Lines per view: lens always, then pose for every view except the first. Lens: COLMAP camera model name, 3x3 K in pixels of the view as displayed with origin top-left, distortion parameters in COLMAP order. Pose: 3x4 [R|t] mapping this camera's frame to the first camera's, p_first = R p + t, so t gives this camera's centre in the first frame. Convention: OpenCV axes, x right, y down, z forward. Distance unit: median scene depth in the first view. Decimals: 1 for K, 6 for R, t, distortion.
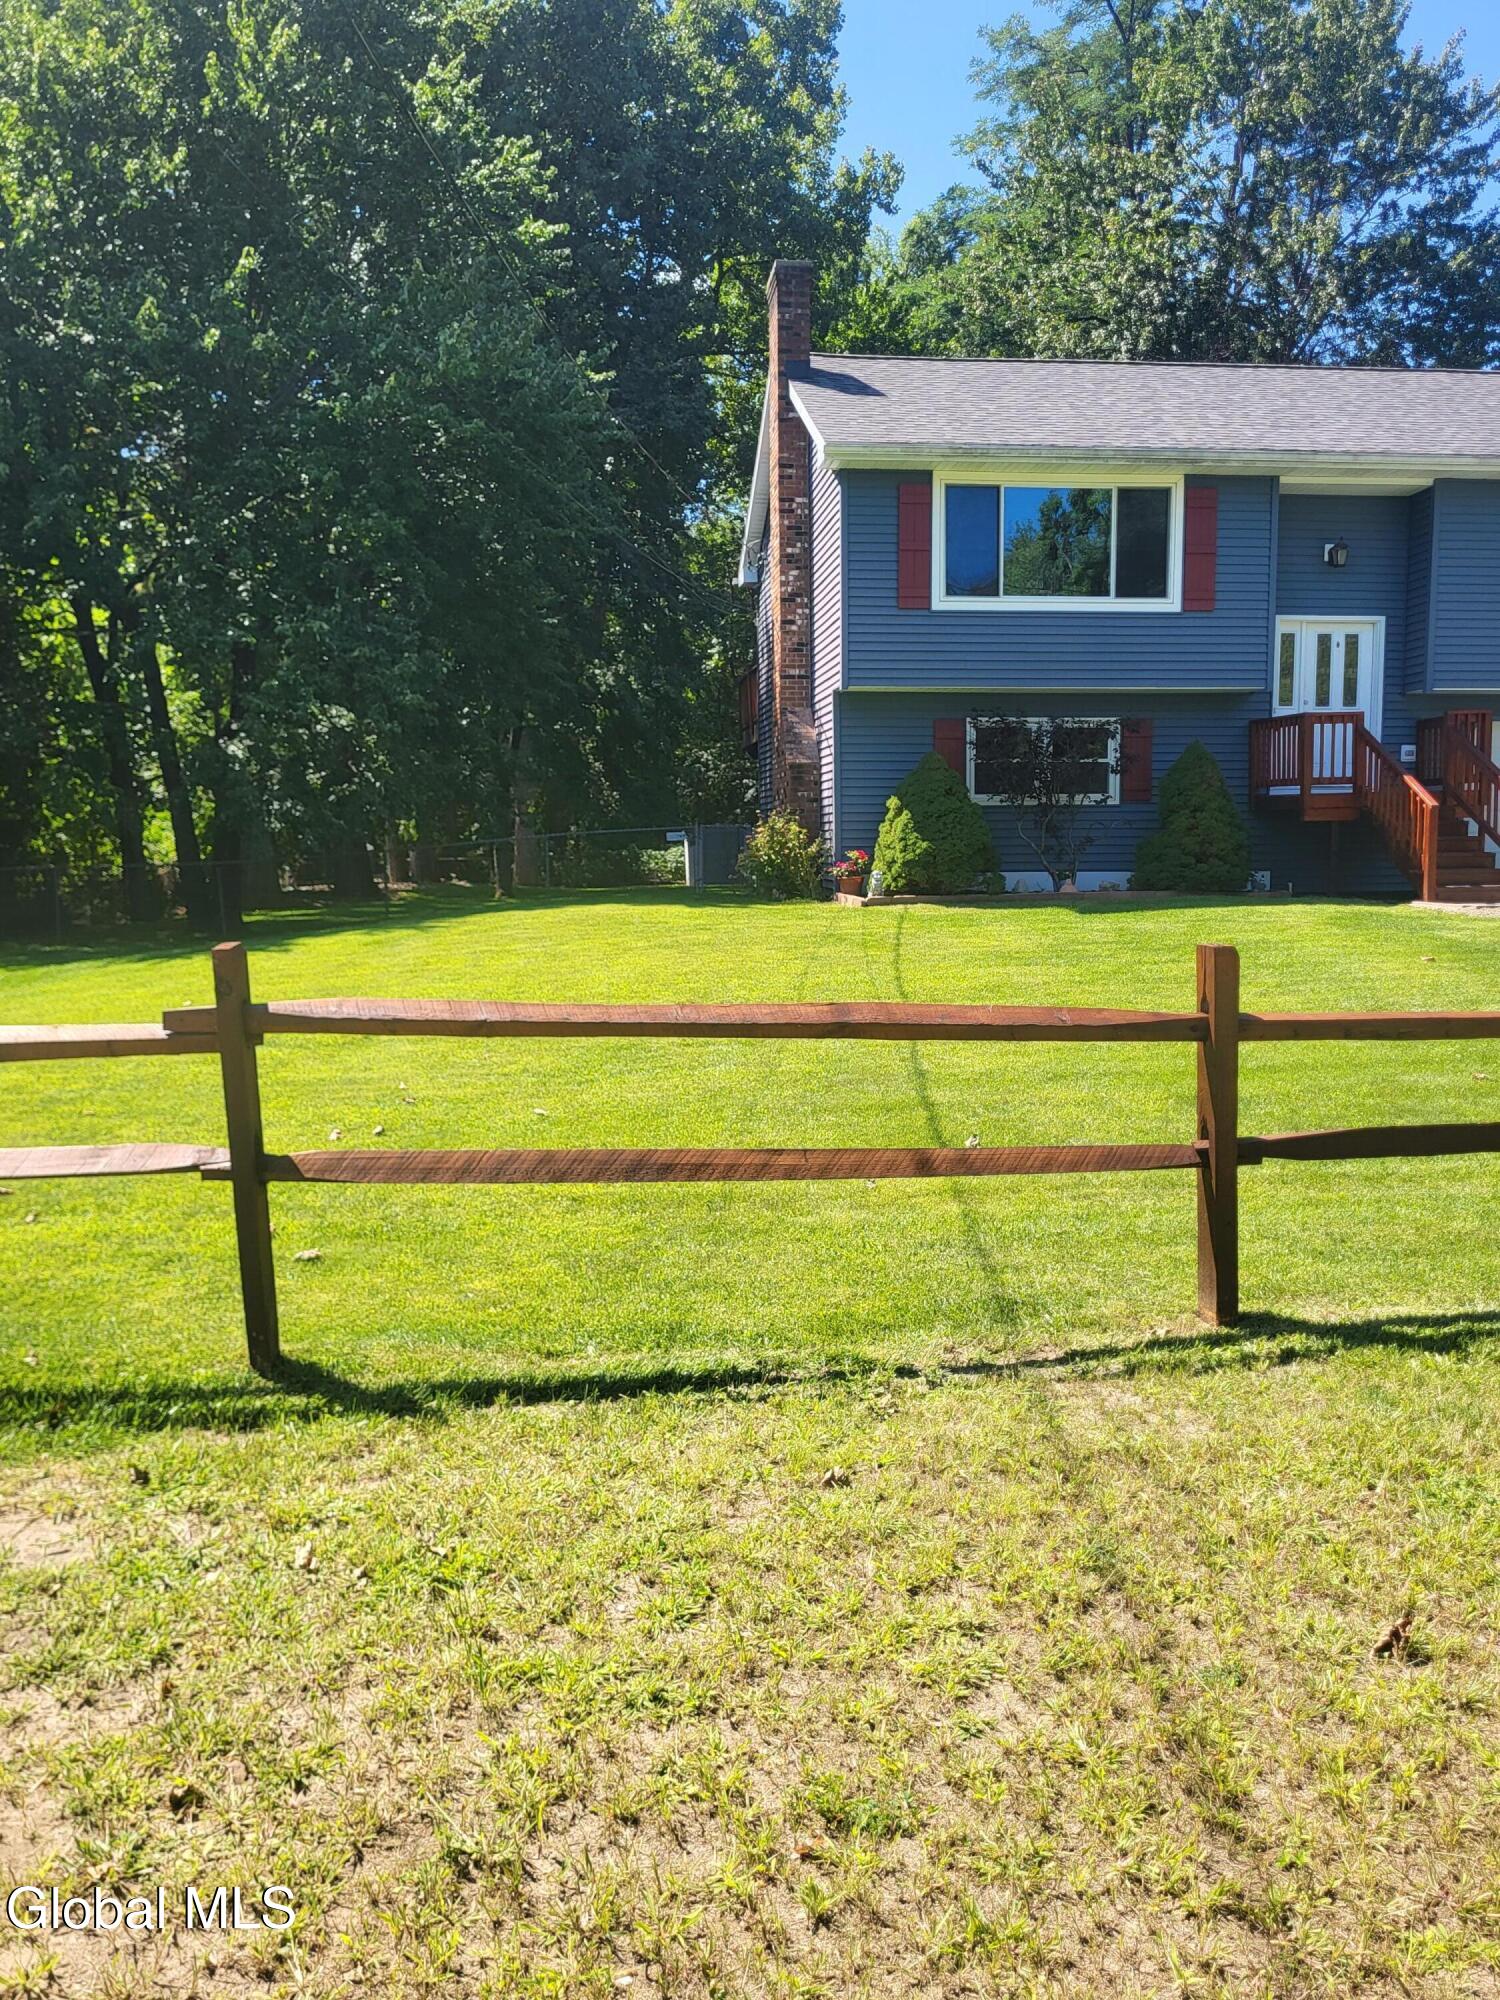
lens RADIAL K [[1694.5, 0, 750.0], [0, 1694.5, 1000.0], [0, 0, 1]] dist [0.041403, -0.001979]
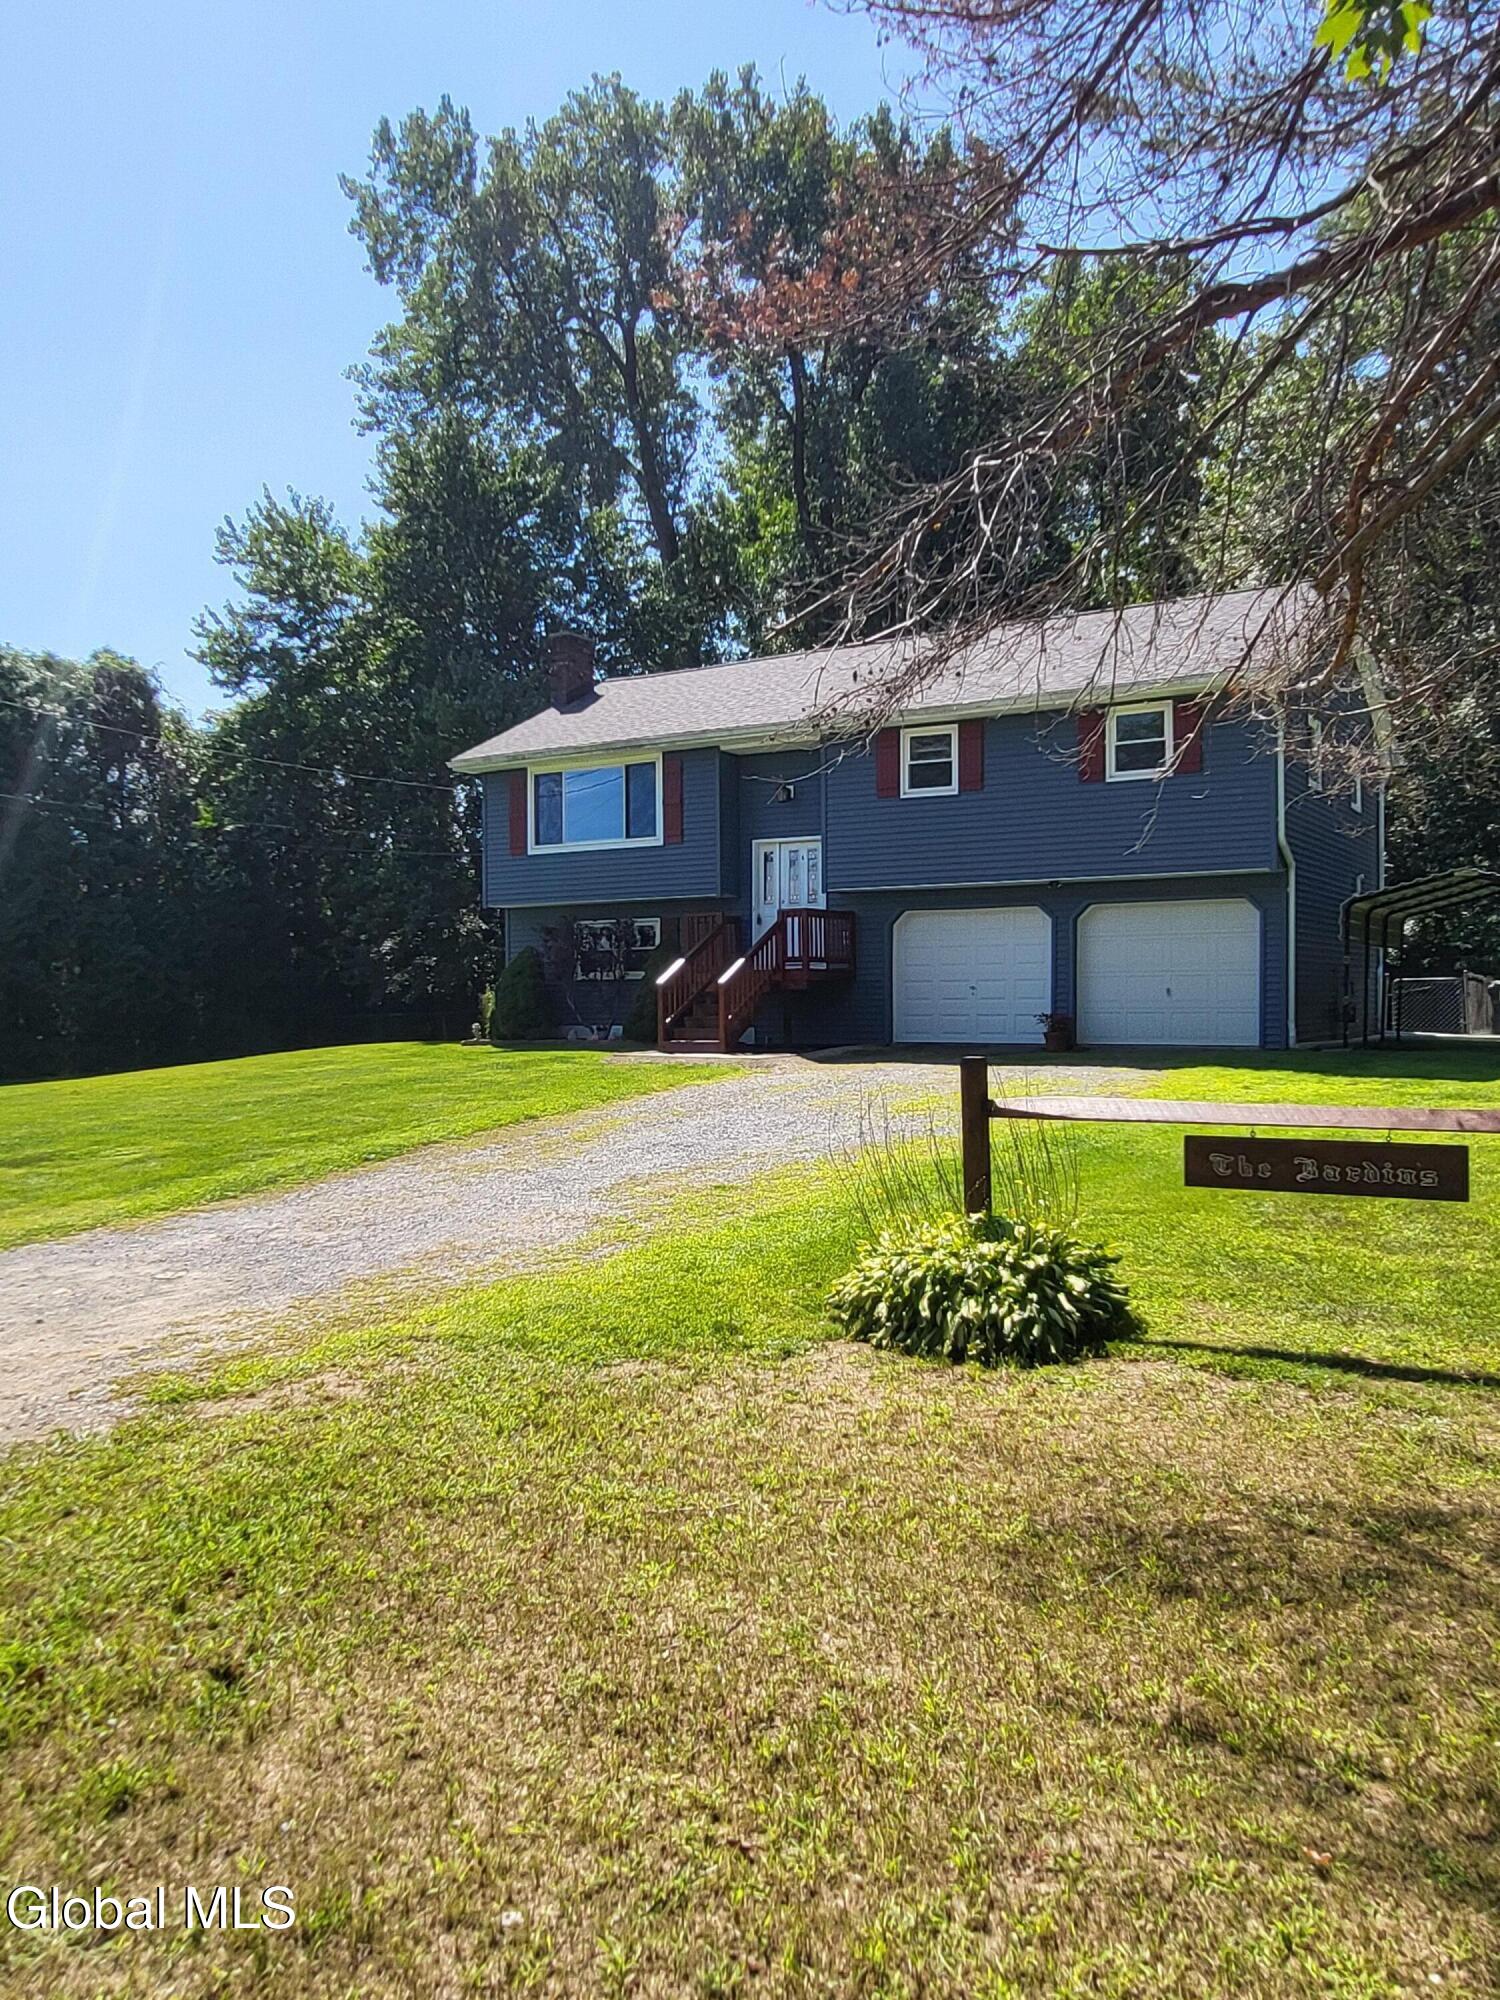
lens RADIAL K [[1514.7, 0, 793.7], [0, 1514.7, 994.5], [0, 0, 1]] dist [0.003897, 0.007710]
pose [[0.788186, -0.000767, -0.615436, 1.128949], [-0.051816, 0.996366, -0.067603, -0.022456], [0.613251, 0.085173, 0.785282, 0.078213]]
